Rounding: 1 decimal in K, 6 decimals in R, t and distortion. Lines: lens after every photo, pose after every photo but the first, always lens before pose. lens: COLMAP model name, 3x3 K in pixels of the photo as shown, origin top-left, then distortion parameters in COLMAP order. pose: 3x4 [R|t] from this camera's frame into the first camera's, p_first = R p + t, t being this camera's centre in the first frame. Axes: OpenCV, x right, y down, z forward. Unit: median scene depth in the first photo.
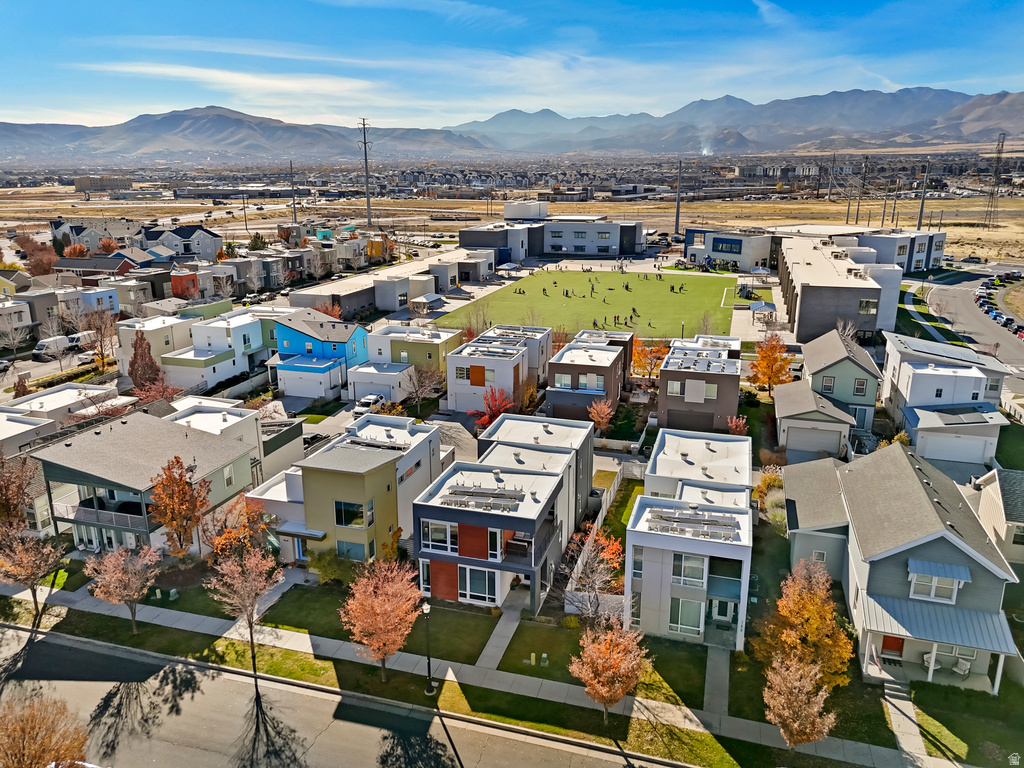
lens RADIAL K [[759.8, 0, 512.0], [0, 759.8, 384.0], [0, 0, 1]] dist [0.071514, -0.075485]
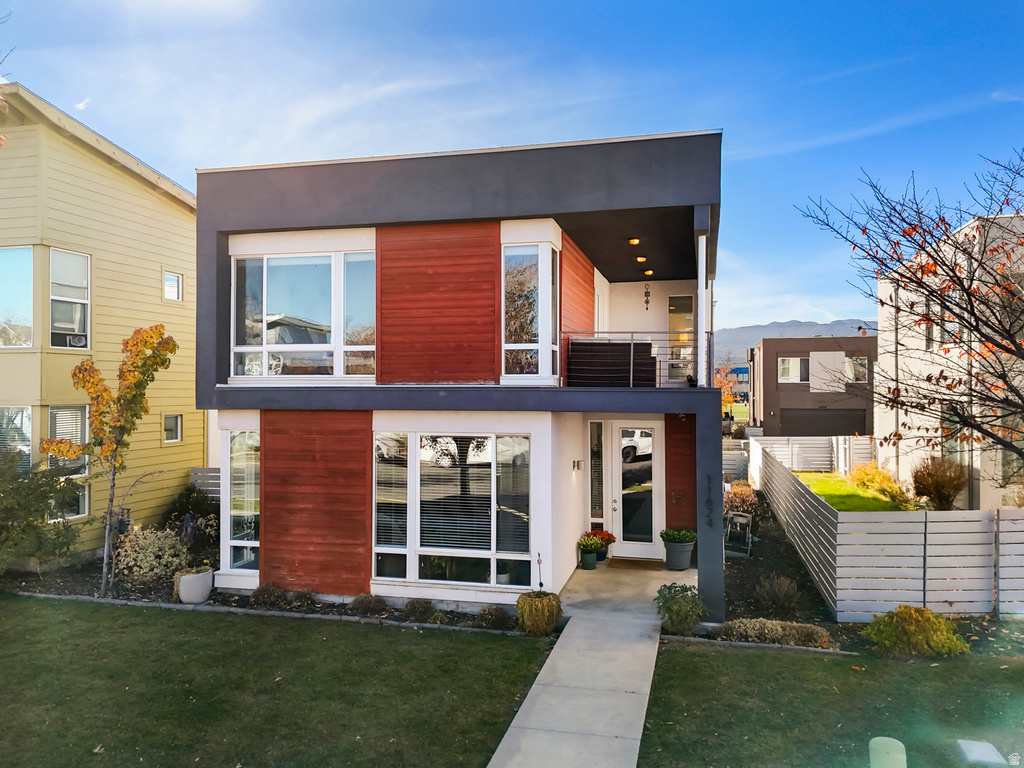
lens RADIAL K [[759.8, 0, 512.0], [0, 759.8, 384.0], [0, 0, 1]] dist [0.071514, -0.075485]
pose [[0.997568, 0.010765, 0.068866, -0.034957], [0.008614, 0.961389, -0.275058, 0.231266], [-0.069168, 0.274982, 0.958958, 0.606061]]
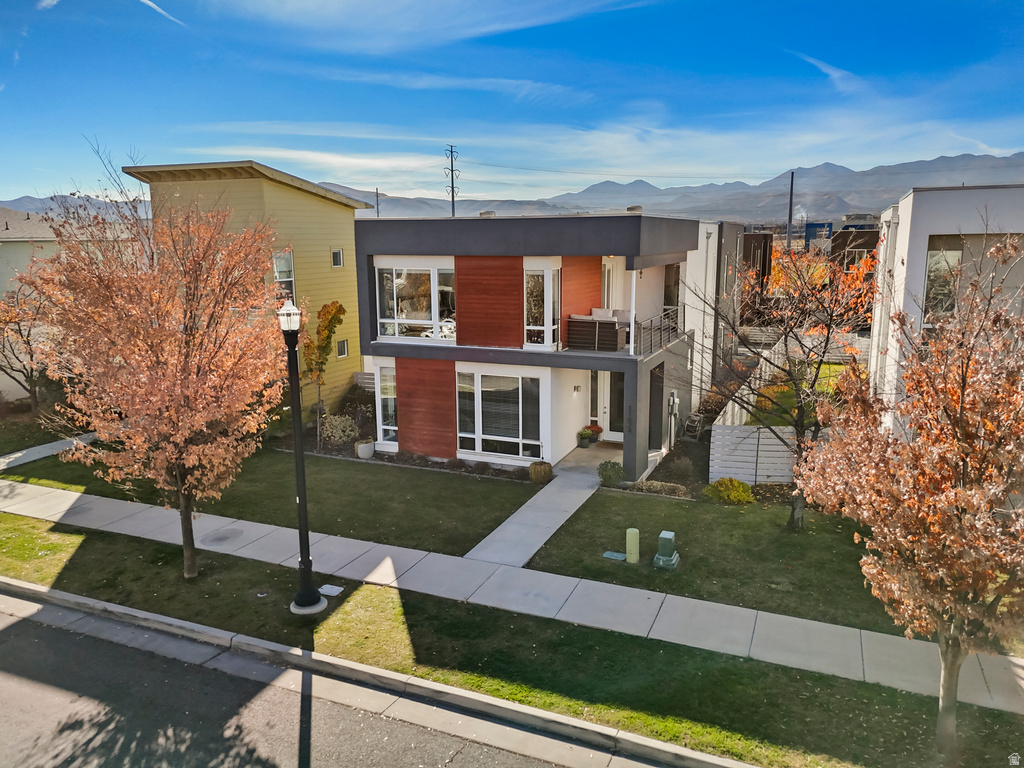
lens RADIAL K [[759.8, 0, 512.0], [0, 759.8, 384.0], [0, 0, 1]] dist [0.071514, -0.075485]
pose [[0.995507, 0.020395, -0.092469, 0.000253], [-0.027868, 0.996384, -0.080265, 0.222268], [0.090498, 0.082482, 0.992475, 0.459956]]
